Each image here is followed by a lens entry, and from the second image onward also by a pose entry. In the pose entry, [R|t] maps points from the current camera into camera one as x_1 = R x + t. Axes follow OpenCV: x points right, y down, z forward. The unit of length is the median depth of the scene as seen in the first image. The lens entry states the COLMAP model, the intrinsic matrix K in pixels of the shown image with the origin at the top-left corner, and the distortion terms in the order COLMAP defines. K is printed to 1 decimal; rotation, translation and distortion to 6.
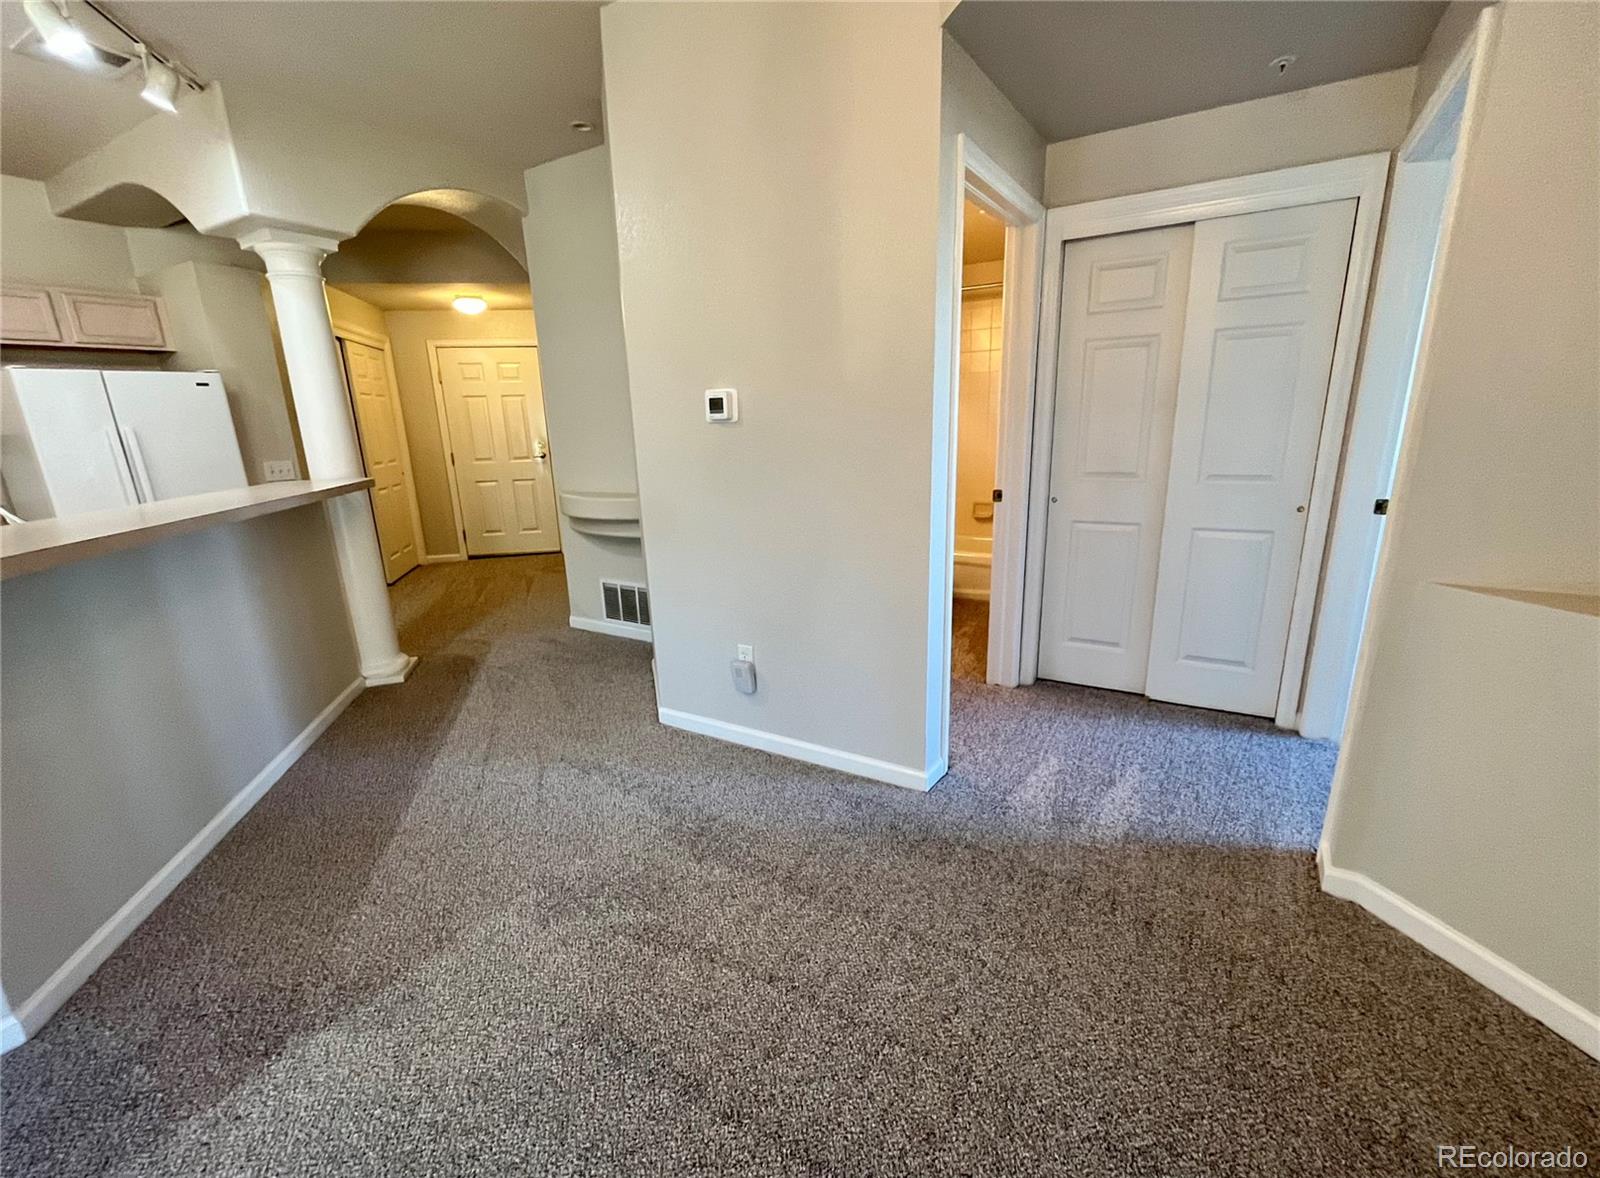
lens RADIAL K [[713.3, 0, 795.1], [0, 713.3, 618.8], [0, 0, 1]] dist [-0.003011, 0.000057]
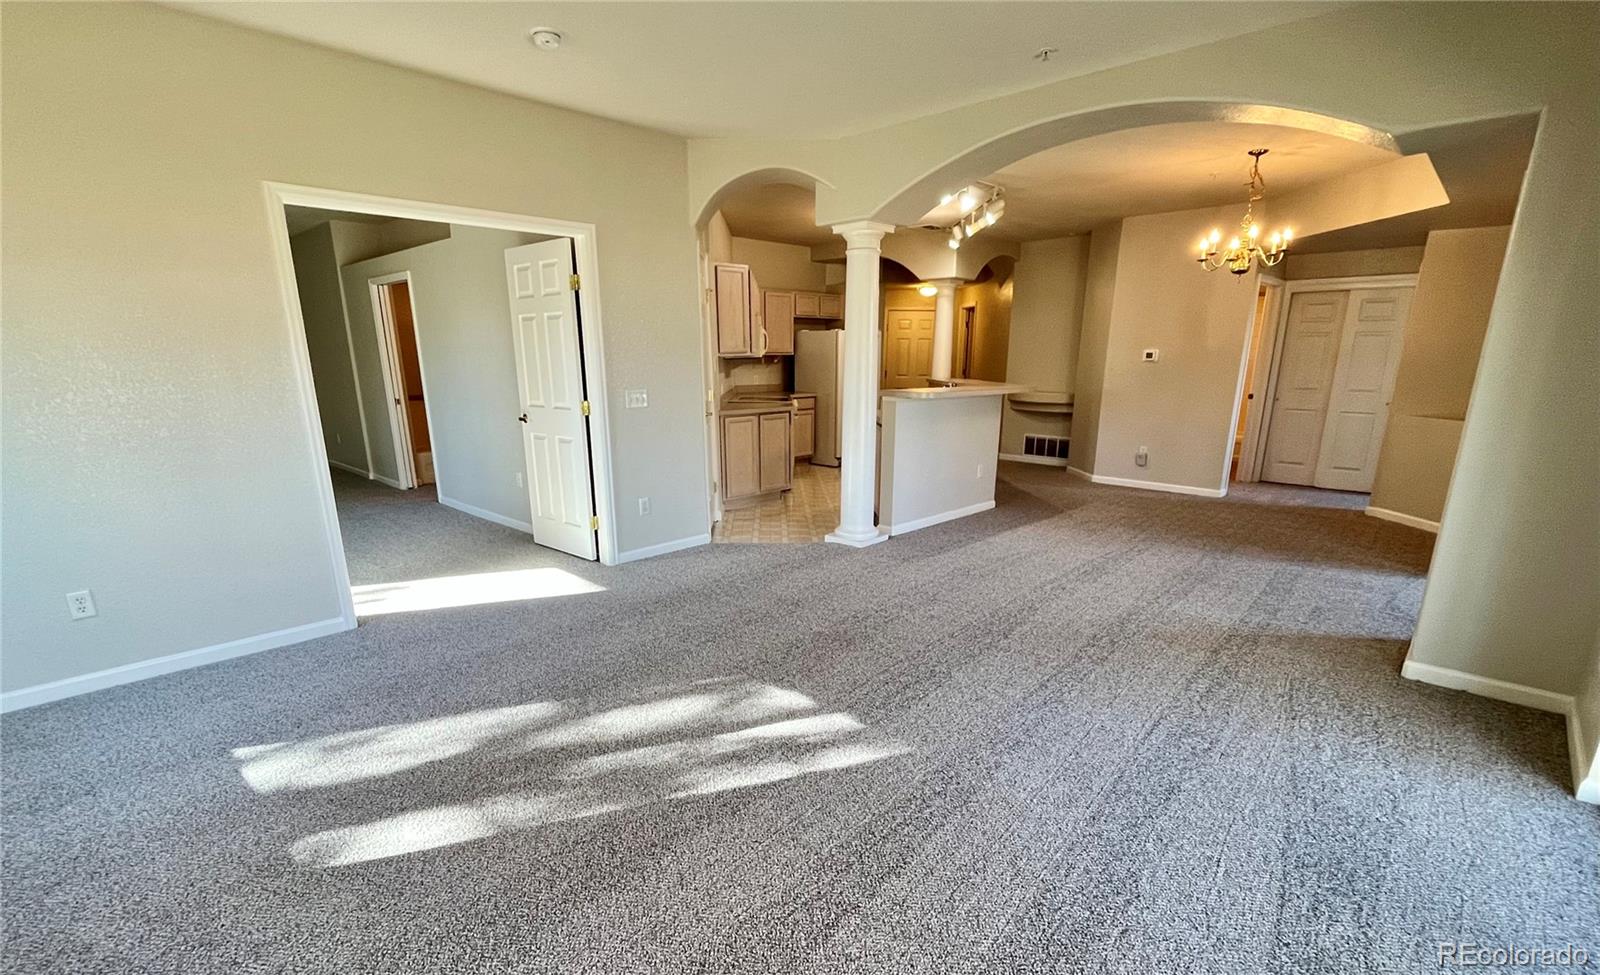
lens RADIAL K [[726.3, 0, 796.0], [0, 726.3, 552.1], [0, 0, 1]] dist [0.002295, 0.000651]
pose [[0.977400, 0.087003, -0.192666, -0.661624], [-0.087335, 0.996156, 0.006787, 0.444593], [0.192516, 0.010193, 0.981241, -1.602433]]
